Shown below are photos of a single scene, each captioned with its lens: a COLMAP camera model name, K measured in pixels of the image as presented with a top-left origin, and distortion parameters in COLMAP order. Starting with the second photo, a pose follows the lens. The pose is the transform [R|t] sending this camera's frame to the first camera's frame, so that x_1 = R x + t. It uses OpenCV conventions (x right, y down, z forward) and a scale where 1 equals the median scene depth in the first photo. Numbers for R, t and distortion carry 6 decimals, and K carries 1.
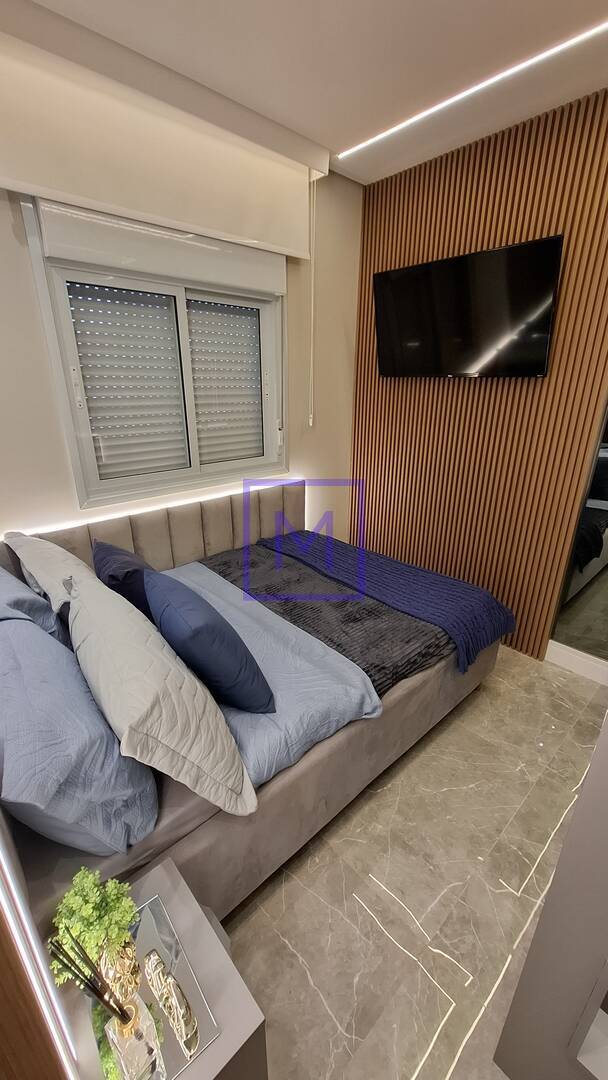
lens RADIAL K [[428.5, 0, 305.6], [0, 428.5, 544.4], [0, 0, 1]] dist [0.001497, 0.000177]
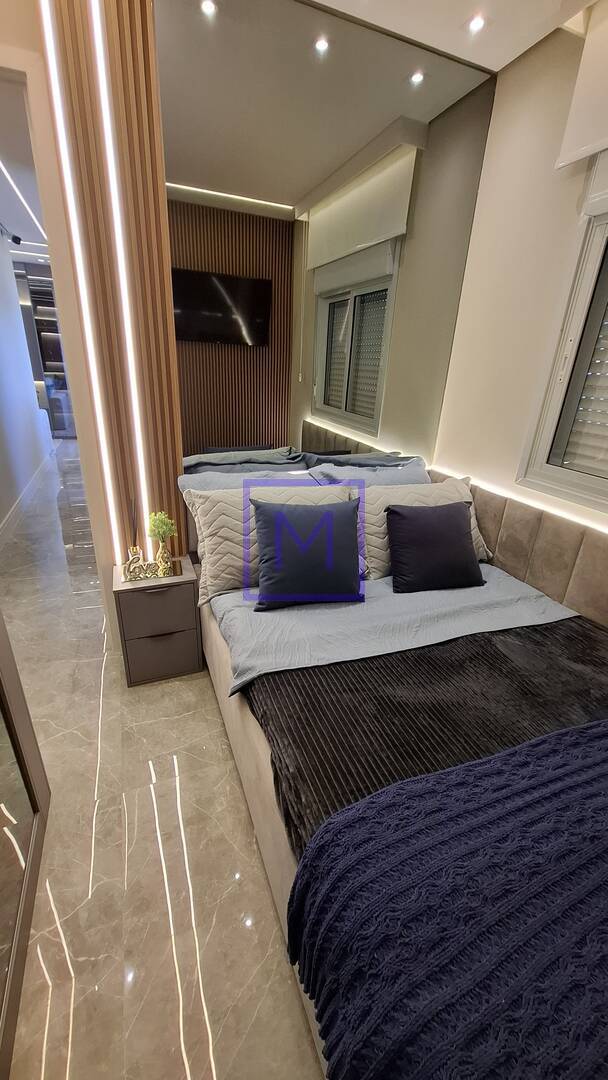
lens RADIAL K [[432.7, 0, 304.0], [0, 432.7, 540.0], [0, 0, 1]] dist [0.000646, 0.000825]
pose [[-0.354828, 0.339331, -0.871178, 0.646523], [-0.377799, 0.800303, 0.465601, -0.290790], [0.855199, 0.494338, -0.155770, 0.890382]]
